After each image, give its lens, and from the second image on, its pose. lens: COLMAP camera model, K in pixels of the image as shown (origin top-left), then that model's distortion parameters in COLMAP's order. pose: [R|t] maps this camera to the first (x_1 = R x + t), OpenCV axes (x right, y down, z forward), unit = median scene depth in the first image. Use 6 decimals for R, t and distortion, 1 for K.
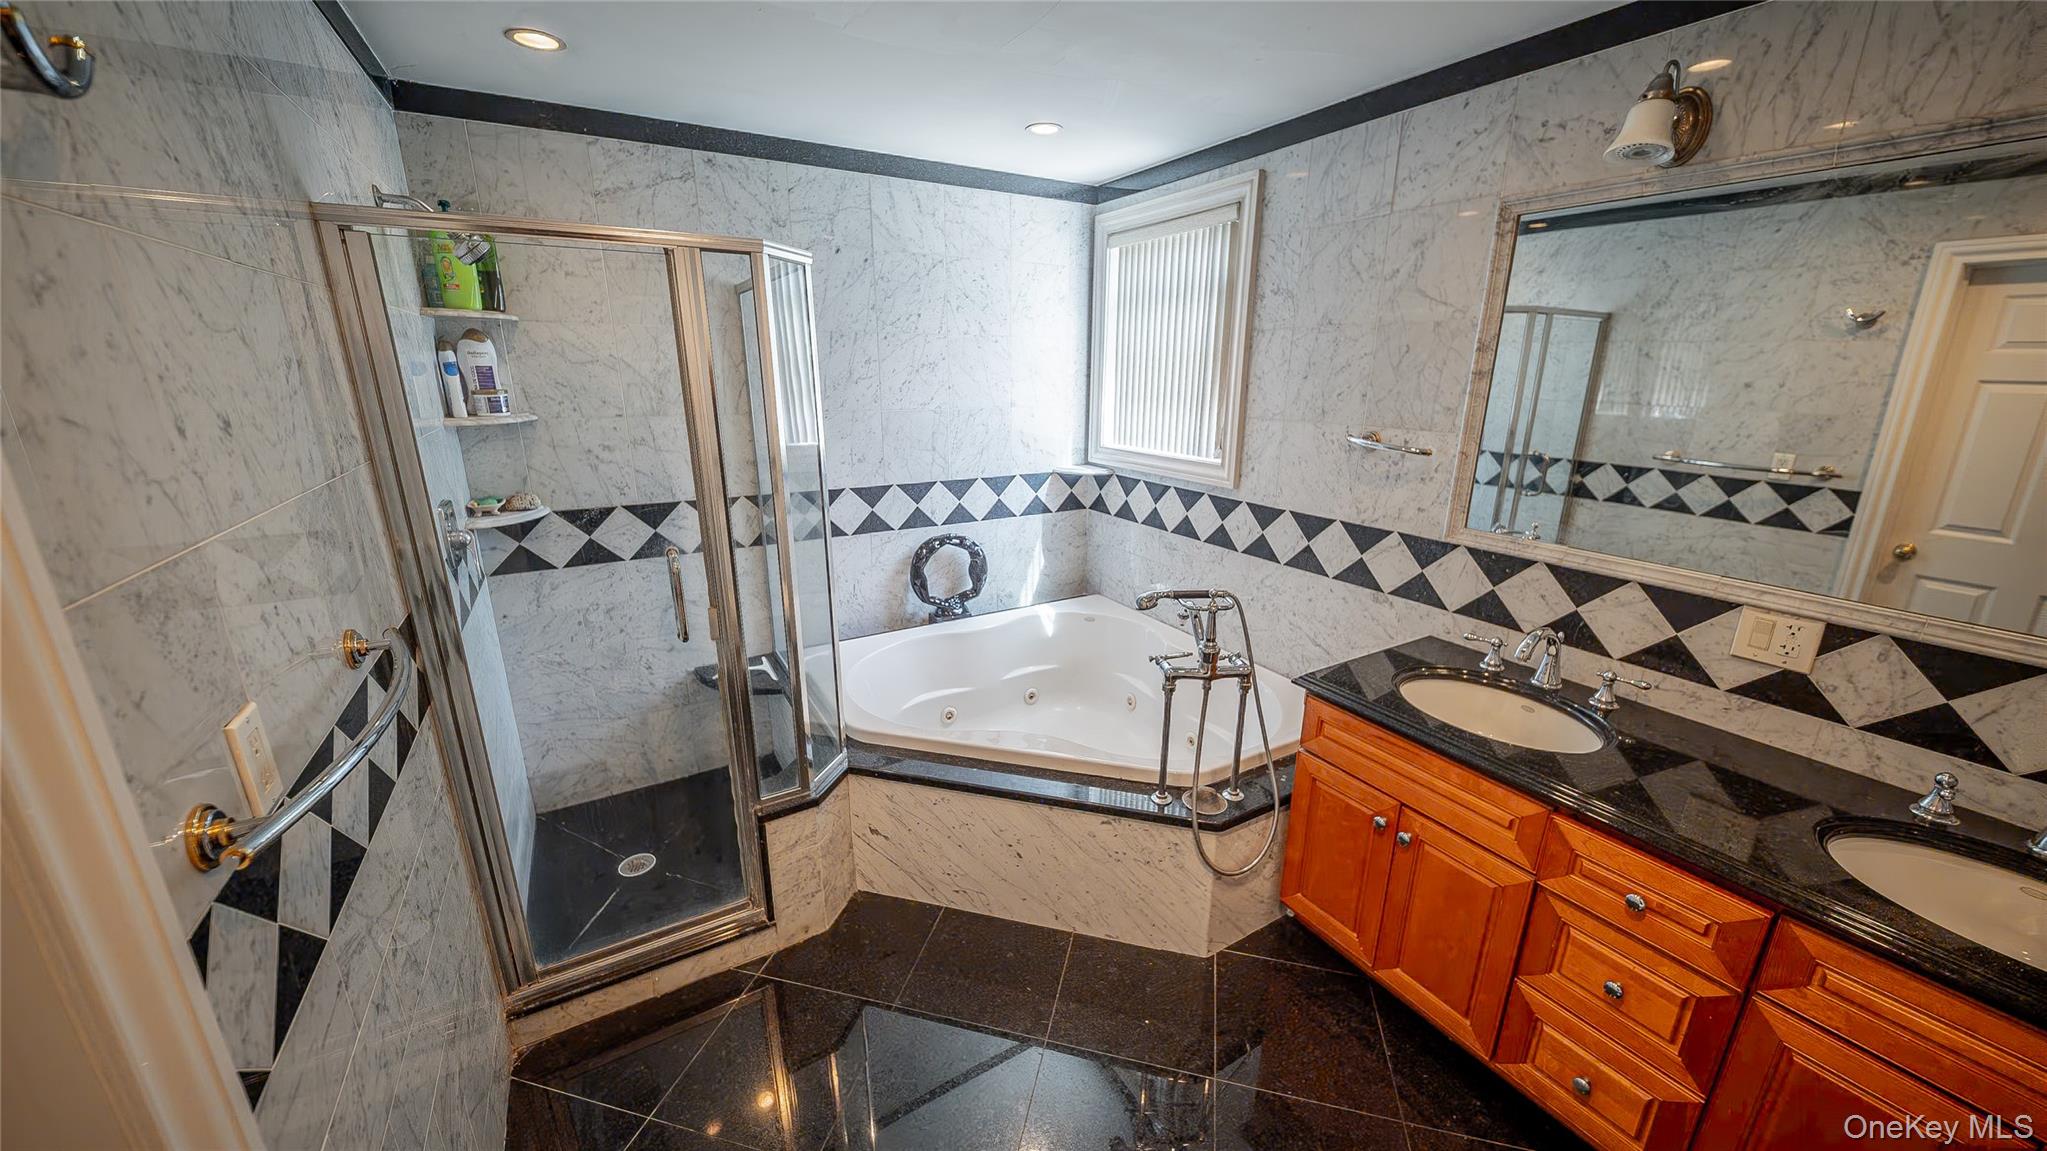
lens RADIAL K [[707.5, 0, 1026.9], [0, 707.5, 568.5], [0, 0, 1]] dist [-0.000028, -0.003570]
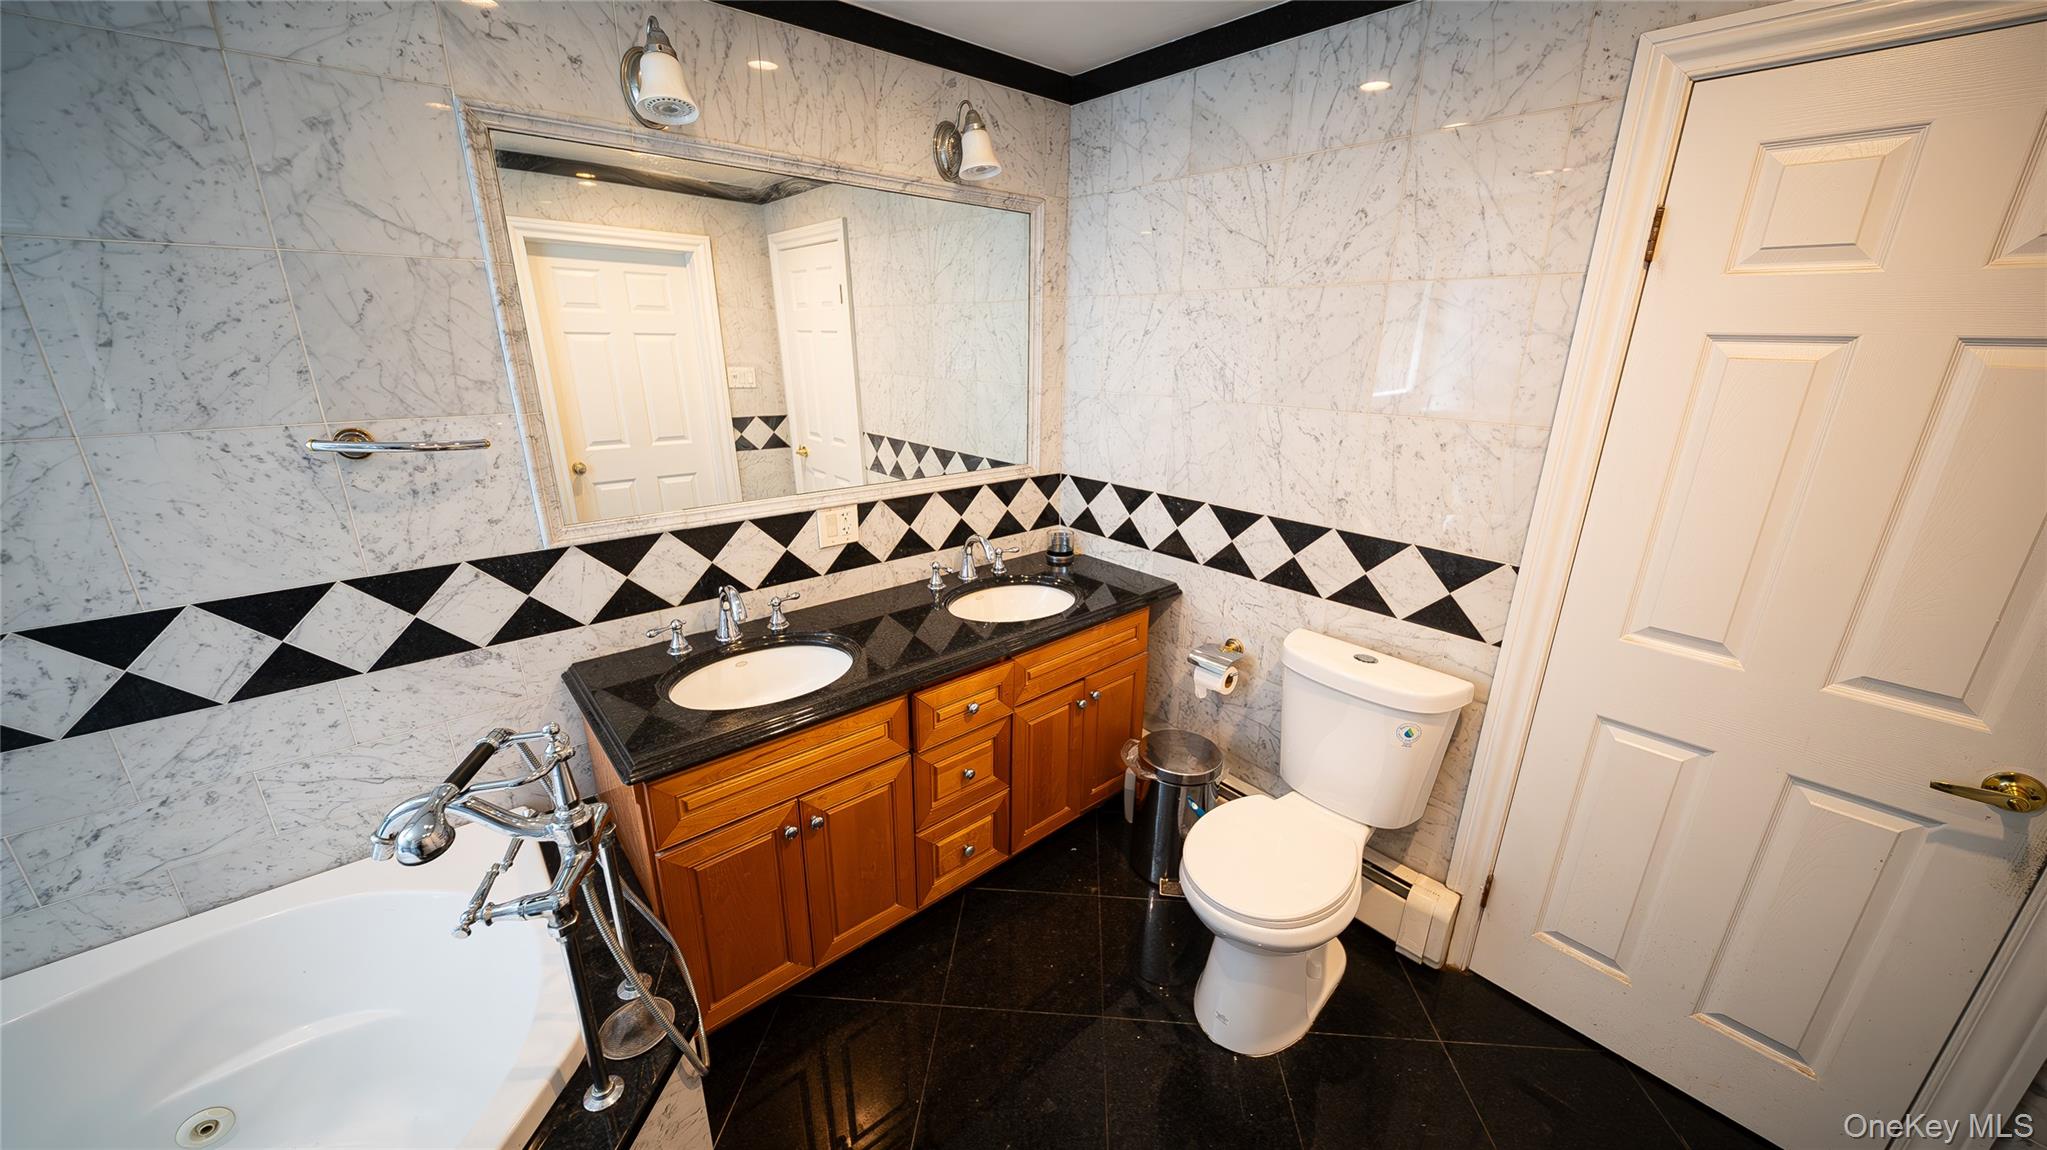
lens RADIAL K [[695.8, 0, 1023.5], [0, 695.8, 575.0], [0, 0, 1]] dist [0.000047, -0.000078]
pose [[-0.152042, -0.304609, 0.940264, -0.283448], [0.277139, 0.900021, 0.336386, -0.151204], [-0.948724, 0.311728, -0.052422, 0.642544]]
